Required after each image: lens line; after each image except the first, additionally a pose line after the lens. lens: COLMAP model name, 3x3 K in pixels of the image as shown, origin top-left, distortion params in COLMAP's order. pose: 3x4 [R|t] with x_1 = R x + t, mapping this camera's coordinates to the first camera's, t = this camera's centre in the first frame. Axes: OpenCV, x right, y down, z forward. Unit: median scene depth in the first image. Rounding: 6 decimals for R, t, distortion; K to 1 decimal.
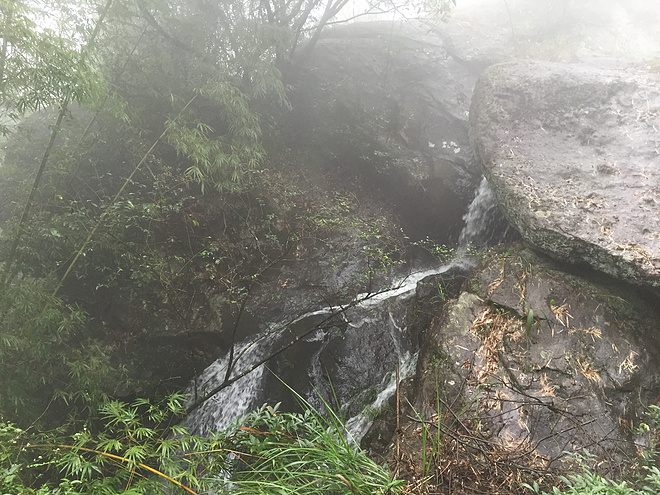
lens RADIAL K [[562.0, 0, 330.0], [0, 562.0, 247.5], [0, 0, 1]] dist [0.107958, -0.150493]
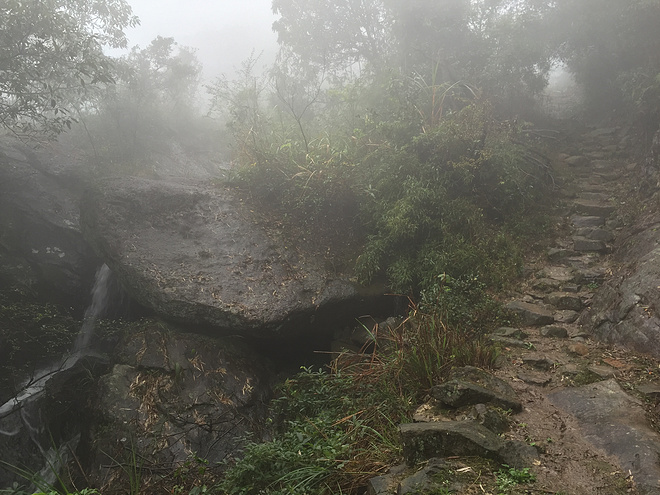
lens RADIAL K [[562.0, 0, 330.0], [0, 562.0, 247.5], [0, 0, 1]] dist [0.107958, -0.150493]
pose [[0.734267, -0.056226, 0.676529, -0.220772], [0.191297, 0.973316, -0.126732, 0.079650], [-0.651351, 0.222474, 0.725429, -0.182499]]
